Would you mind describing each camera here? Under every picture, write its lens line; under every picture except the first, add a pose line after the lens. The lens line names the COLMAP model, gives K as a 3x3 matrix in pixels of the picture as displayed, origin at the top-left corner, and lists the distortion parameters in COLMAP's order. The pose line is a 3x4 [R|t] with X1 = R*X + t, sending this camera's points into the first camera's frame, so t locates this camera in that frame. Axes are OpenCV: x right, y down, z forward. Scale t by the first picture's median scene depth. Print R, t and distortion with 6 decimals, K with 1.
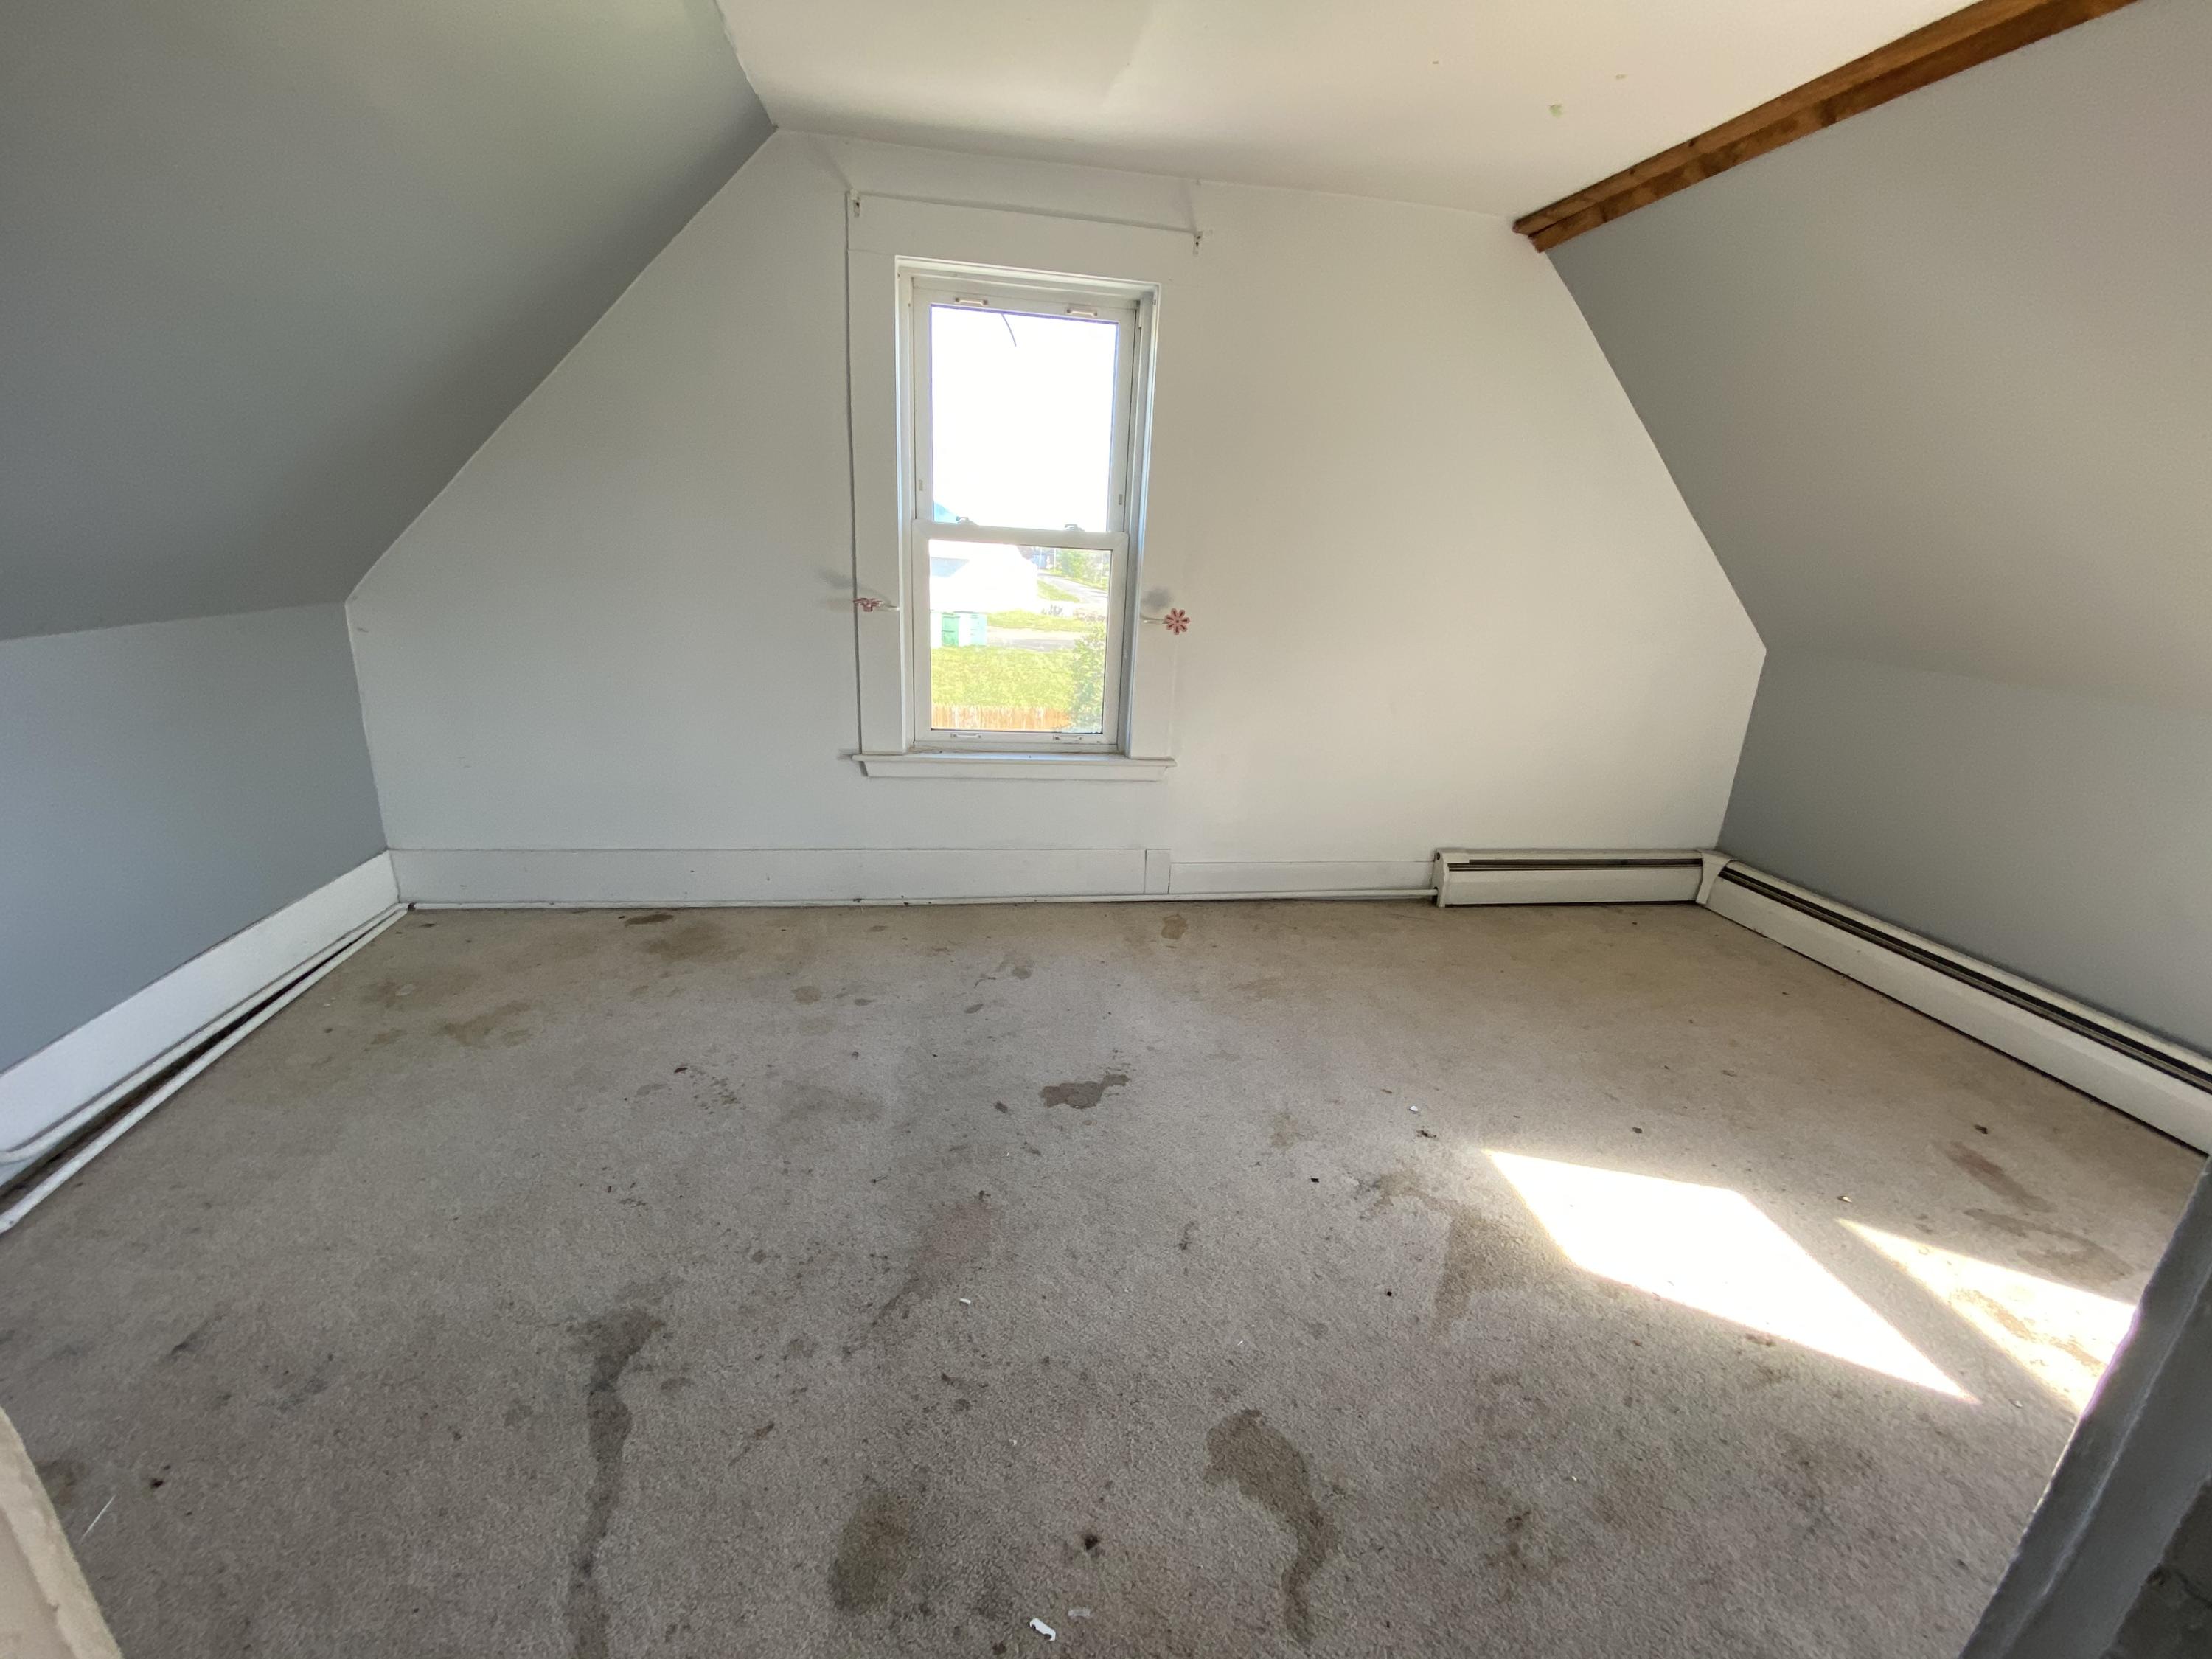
lens RADIAL K [[910.6, 0, 1100.9], [0, 910.6, 844.0], [0, 0, 1]] dist [-0.002913, -0.000604]
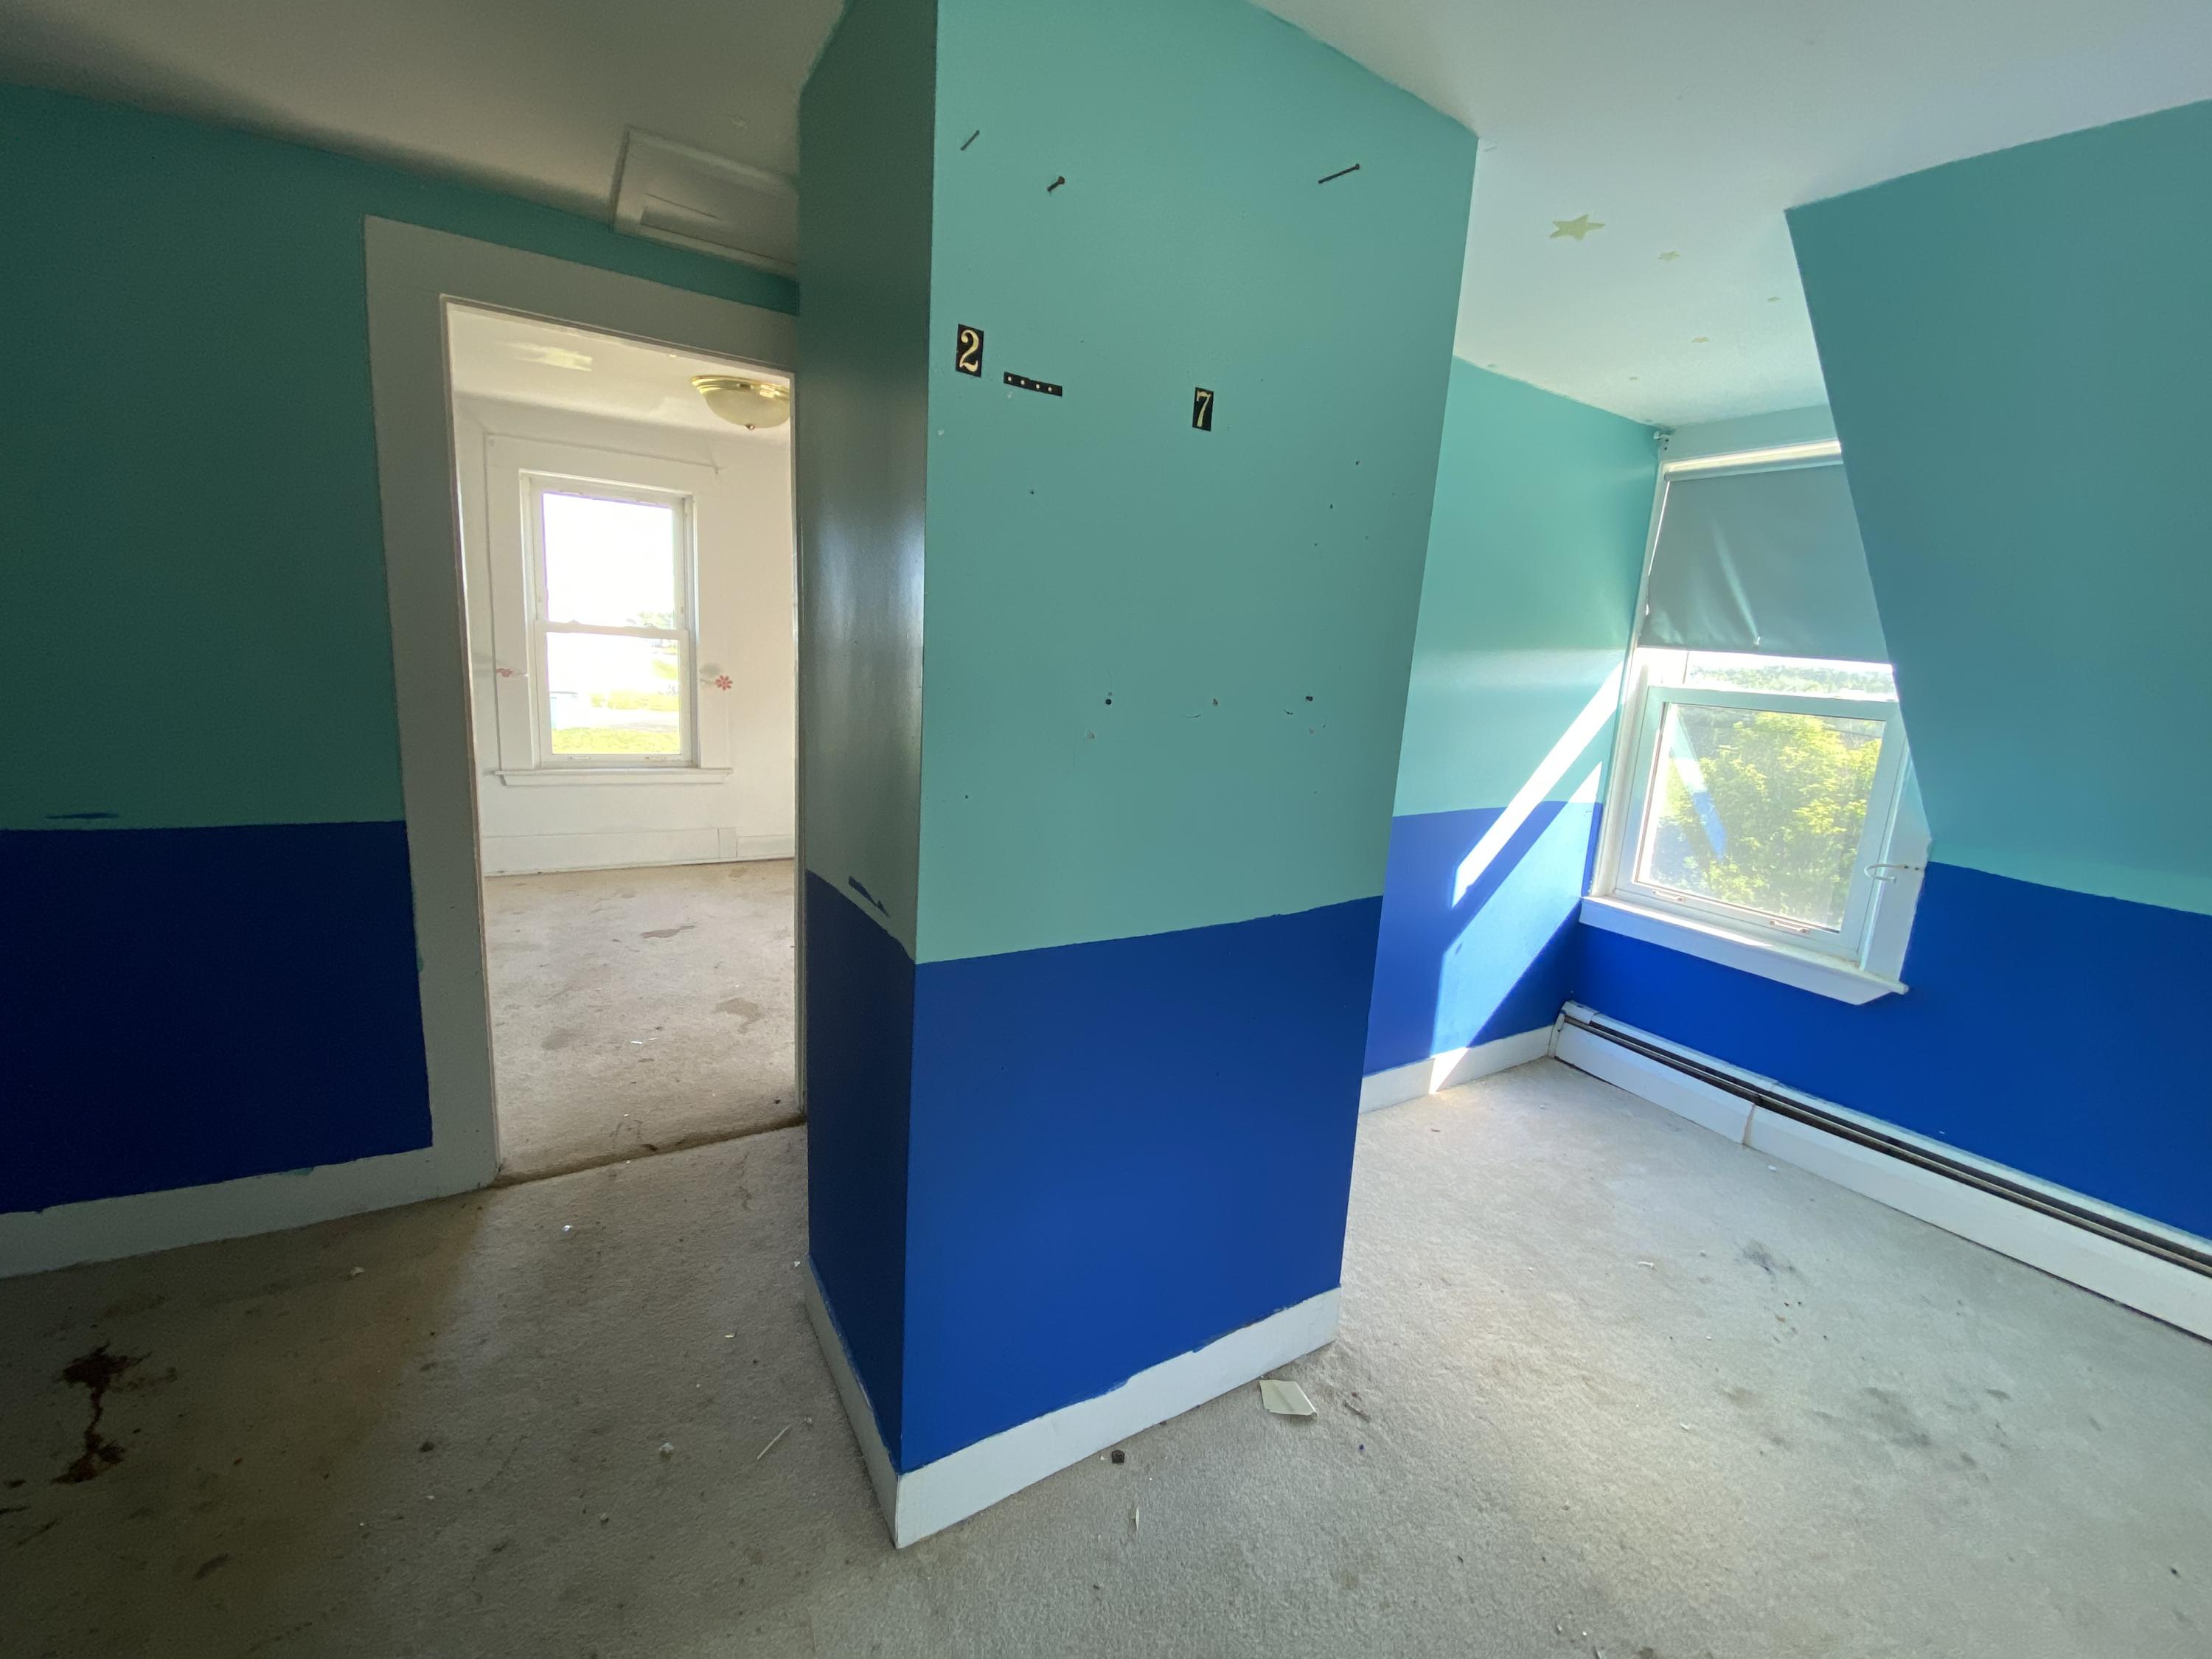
lens RADIAL K [[910.6, 0, 1123.4], [0, 910.6, 814.8], [0, 0, 1]] dist [-0.002913, -0.000604]
pose [[0.918262, -0.062157, 0.391064, 0.093581], [0.104166, 0.990737, -0.087123, 0.223734], [-0.382026, 0.120738, 0.916230, -0.801641]]
